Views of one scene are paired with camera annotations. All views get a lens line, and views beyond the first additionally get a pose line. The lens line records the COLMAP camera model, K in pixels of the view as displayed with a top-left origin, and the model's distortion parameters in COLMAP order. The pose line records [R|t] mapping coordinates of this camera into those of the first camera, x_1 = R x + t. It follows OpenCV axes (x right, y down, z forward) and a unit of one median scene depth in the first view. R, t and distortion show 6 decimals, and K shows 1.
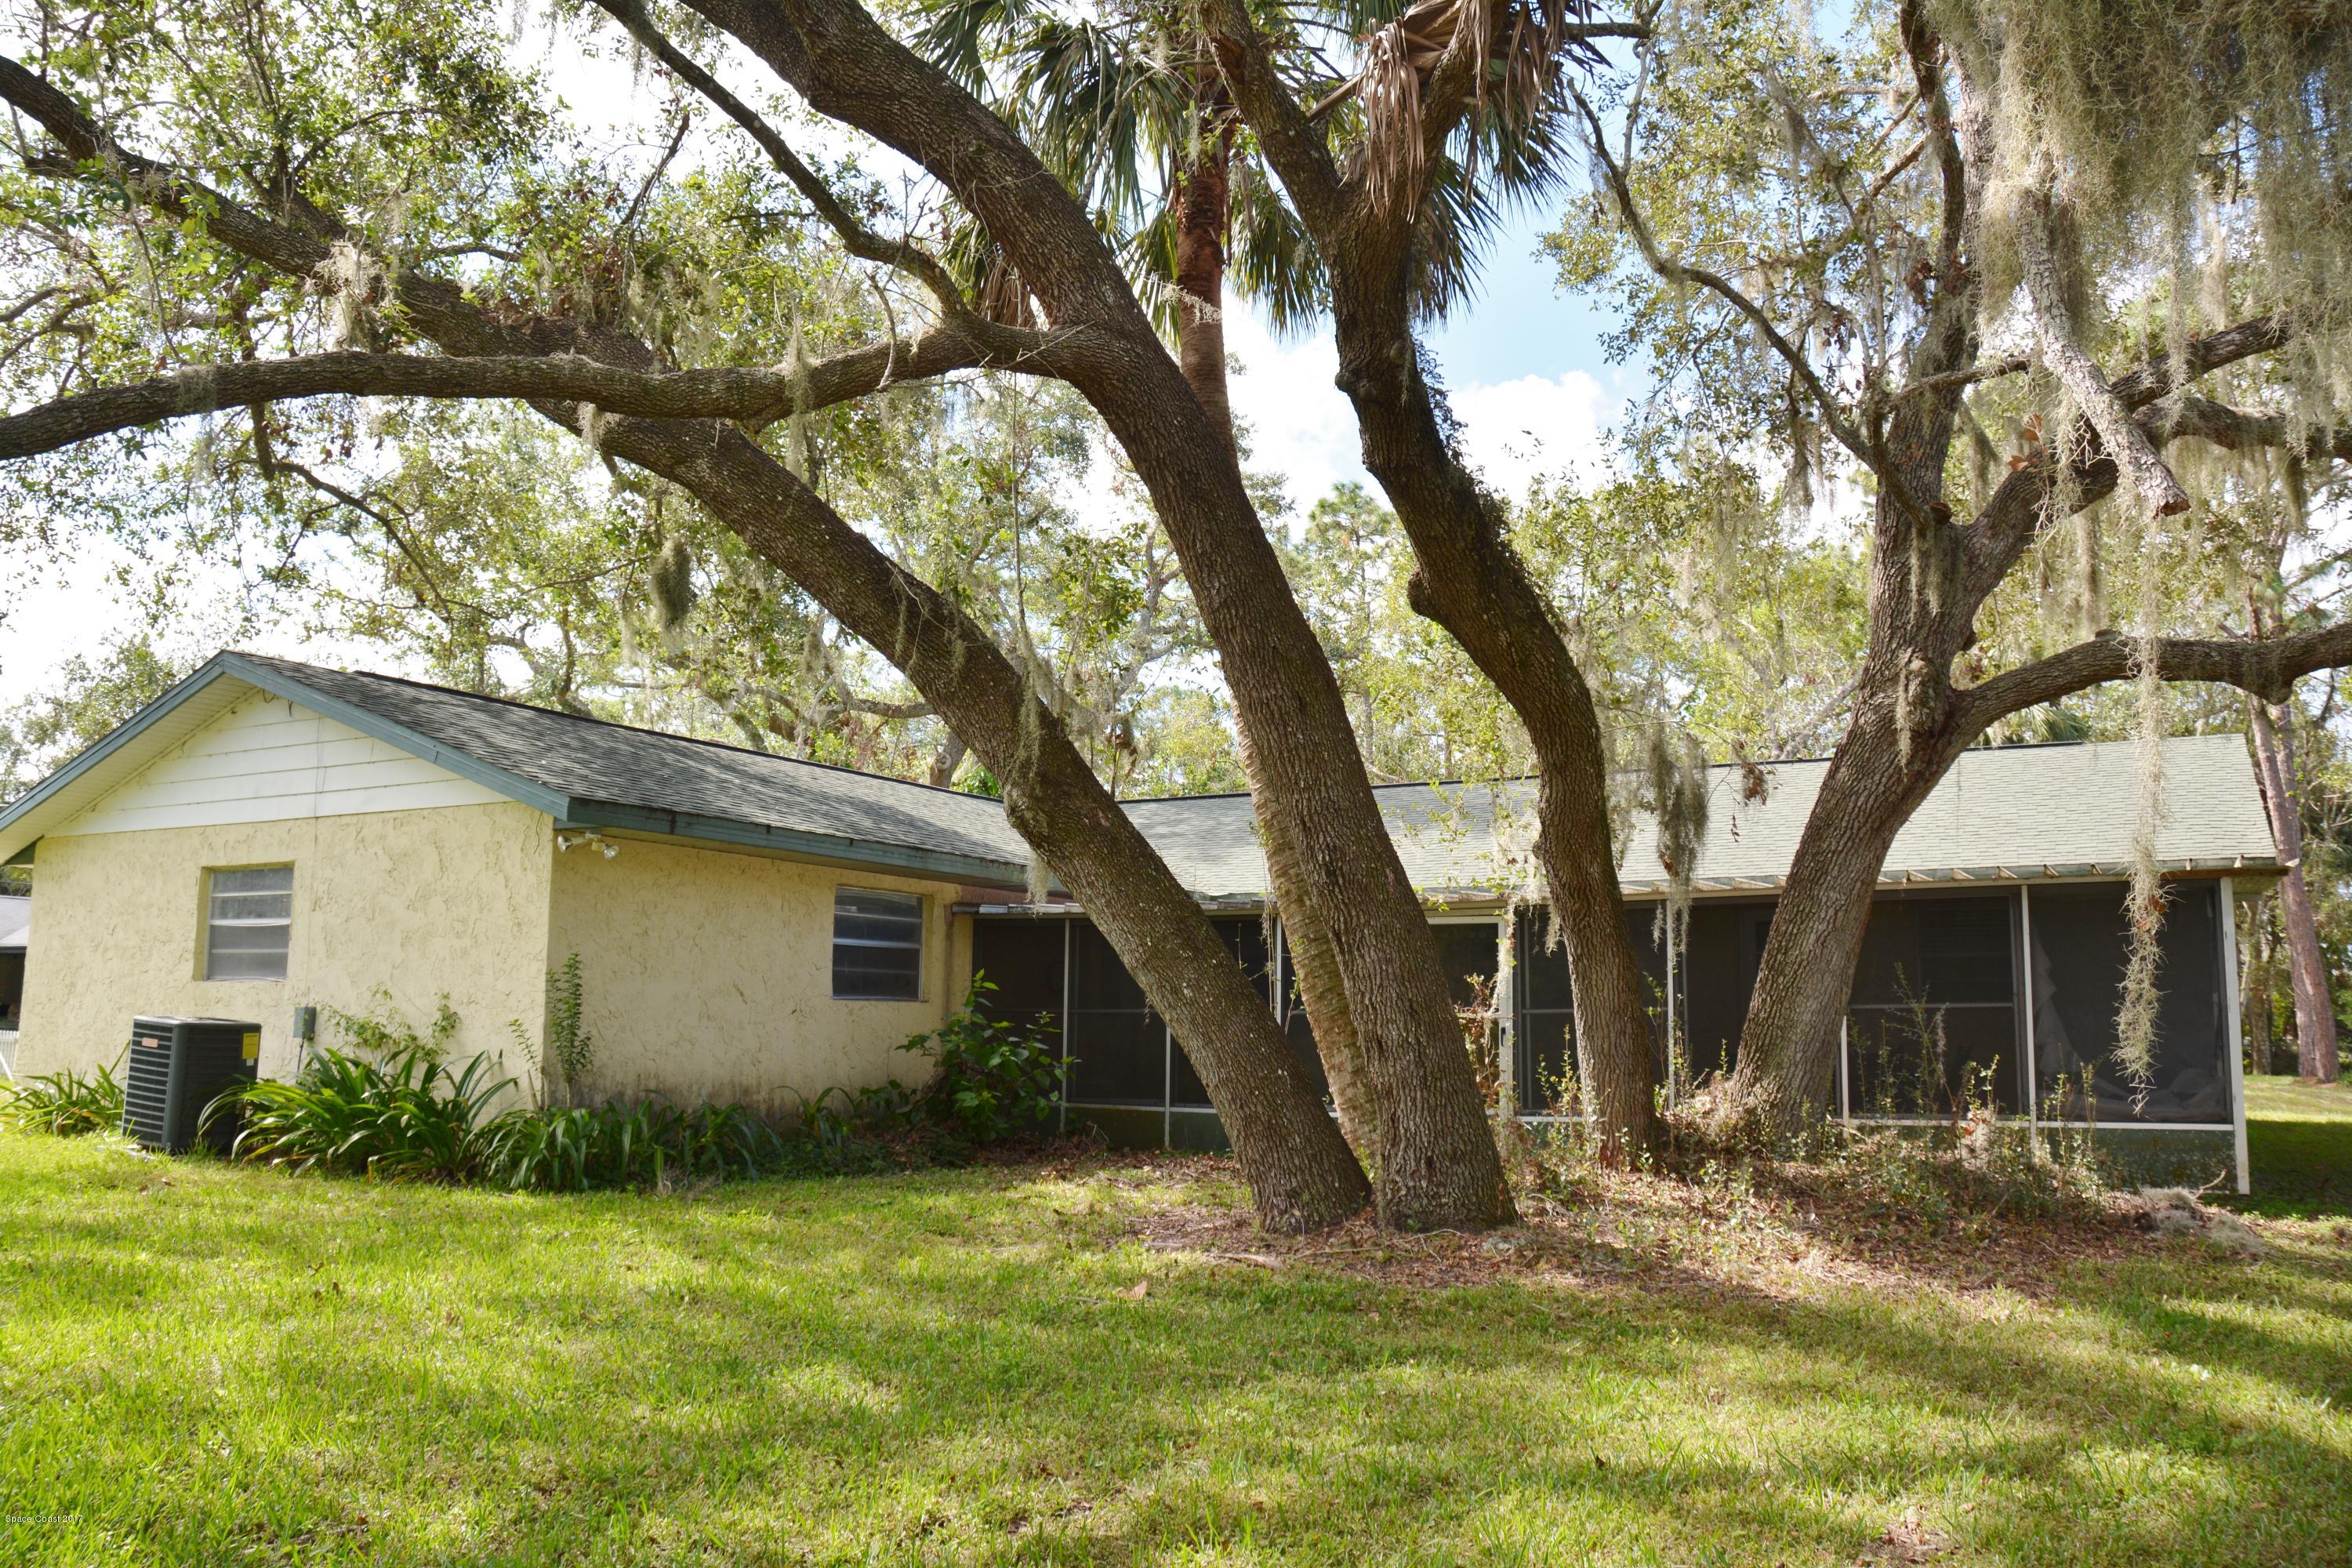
lens RADIAL K [[1784.4, 0, 1182.9], [0, 1784.4, 786.7], [0, 0, 1]] dist [-0.109977, 0.015789]
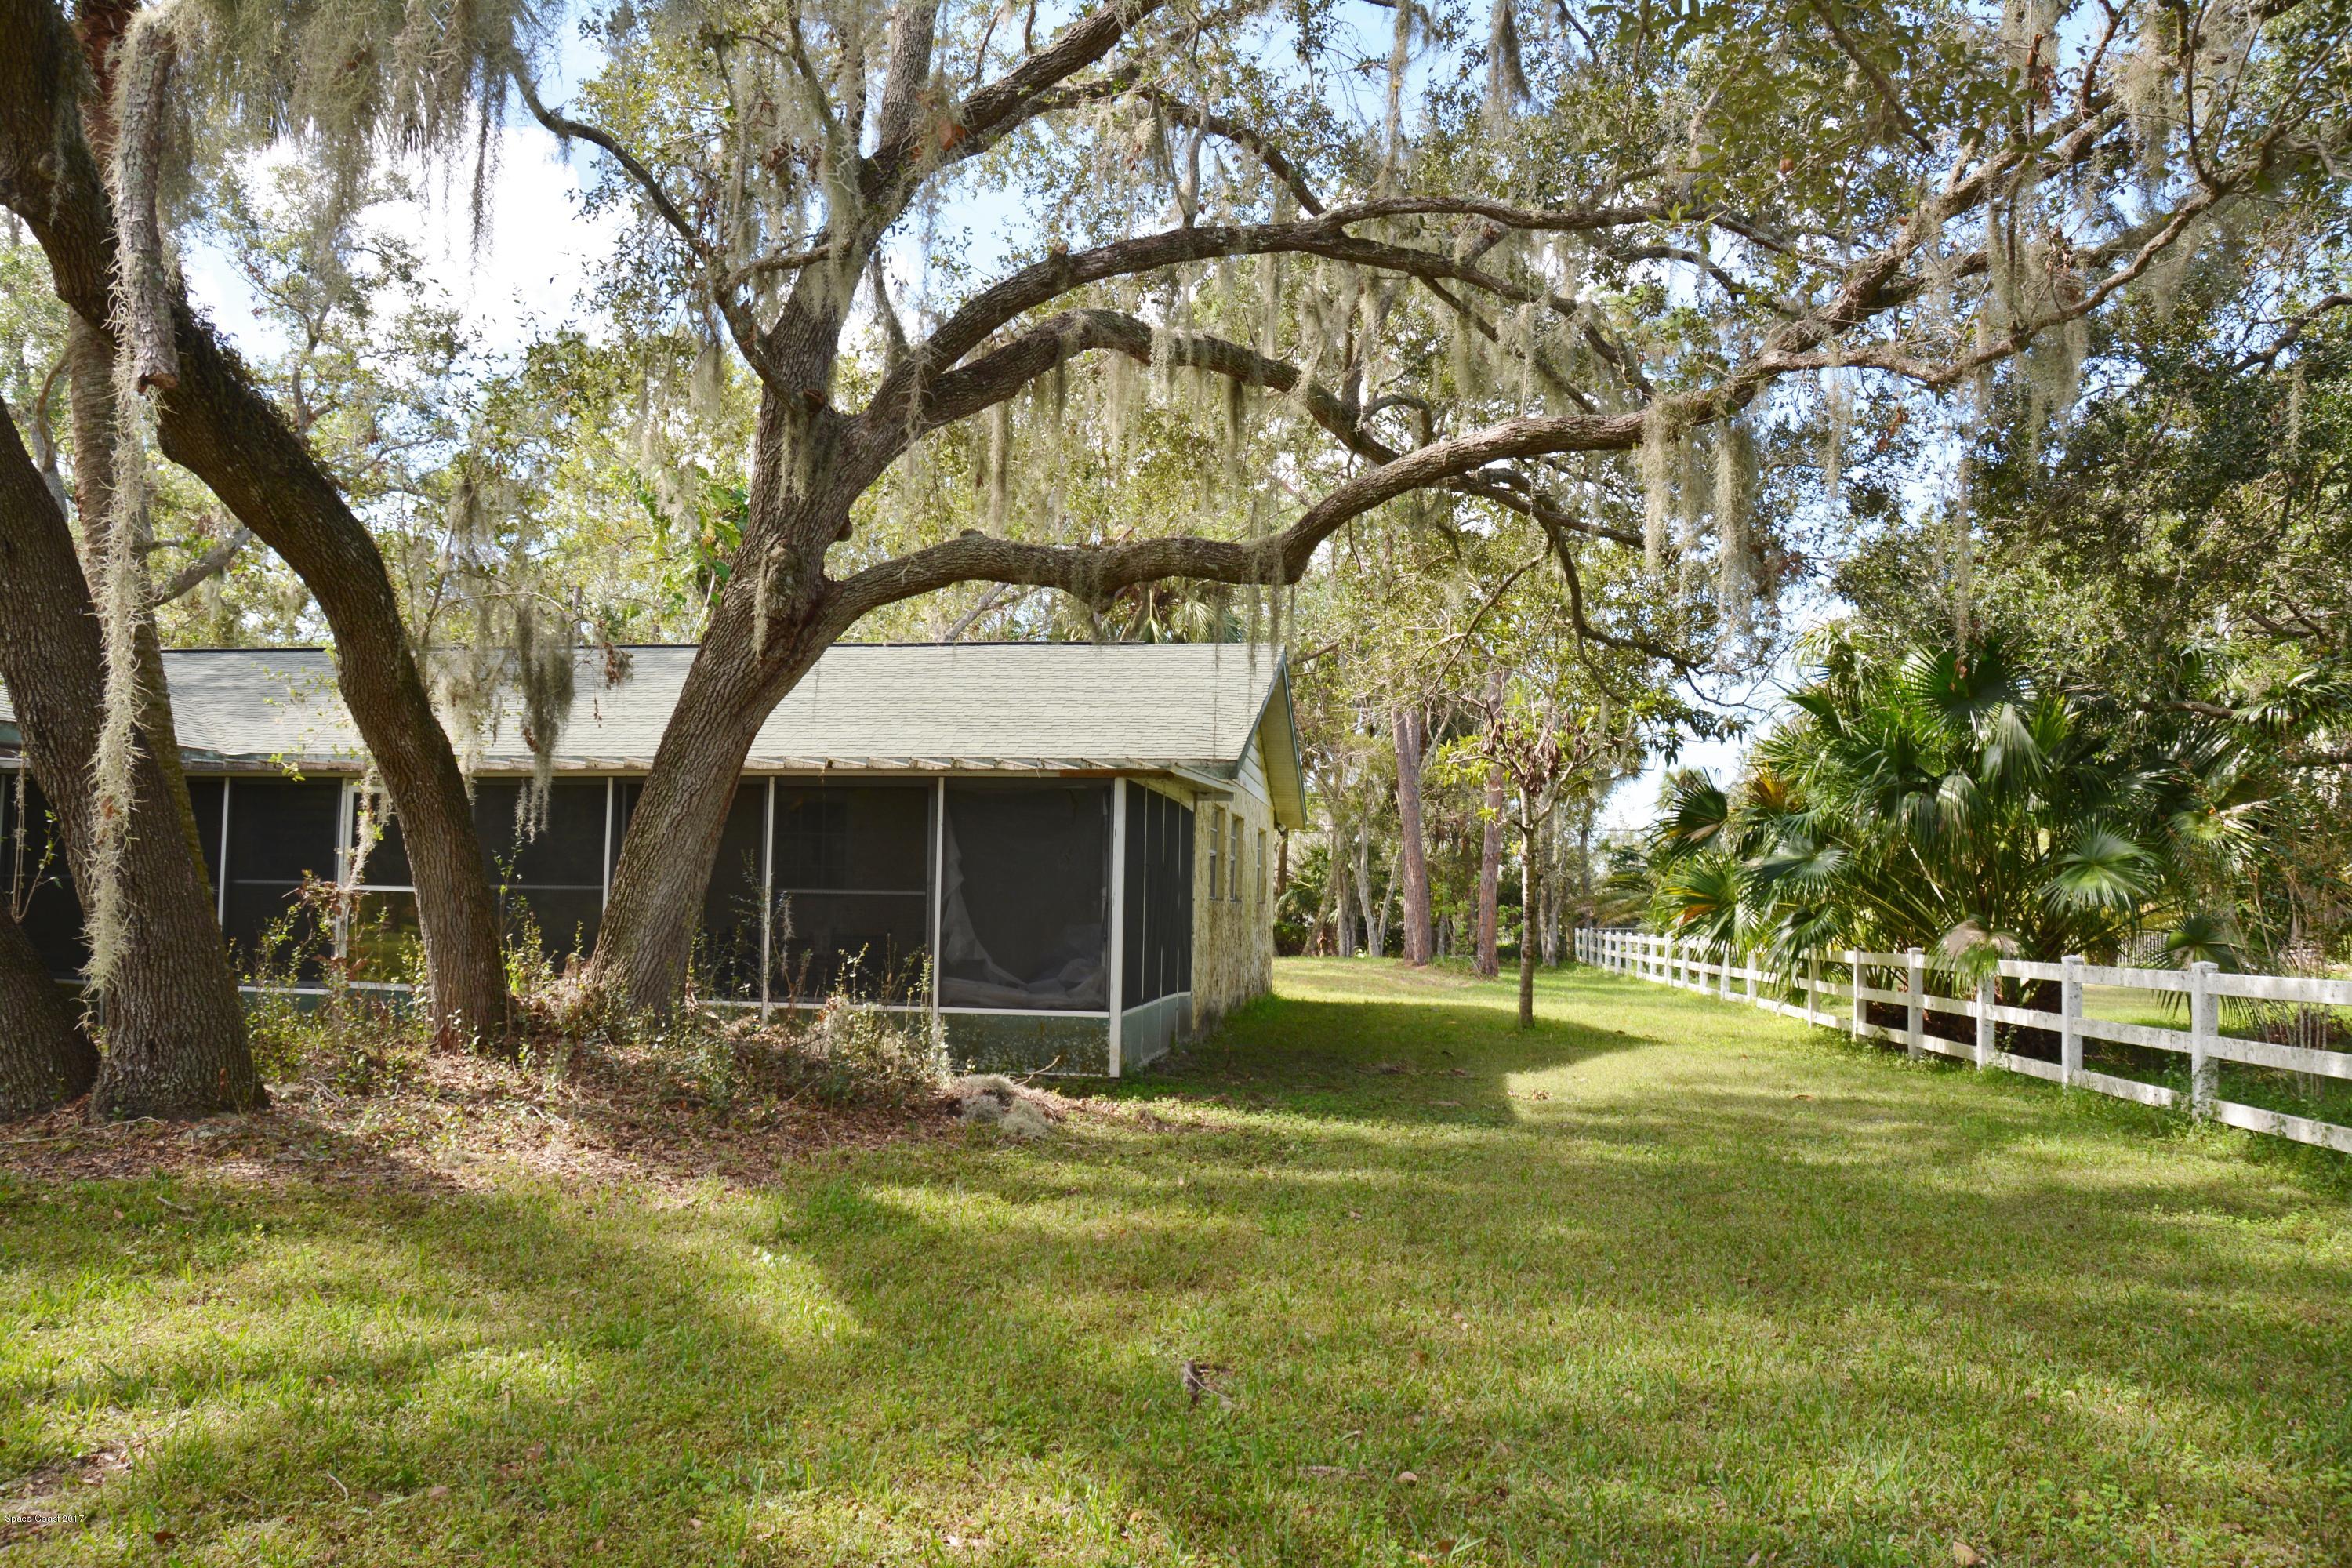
lens RADIAL K [[1784.4, 0, 1173.7], [0, 1784.4, 782.3], [0, 0, 1]] dist [-0.109977, 0.015789]
pose [[0.933149, 0.032100, 0.358053, 0.268394], [-0.056603, 0.996701, 0.058160, -0.010057], [-0.355005, -0.074539, 0.931888, -0.028790]]
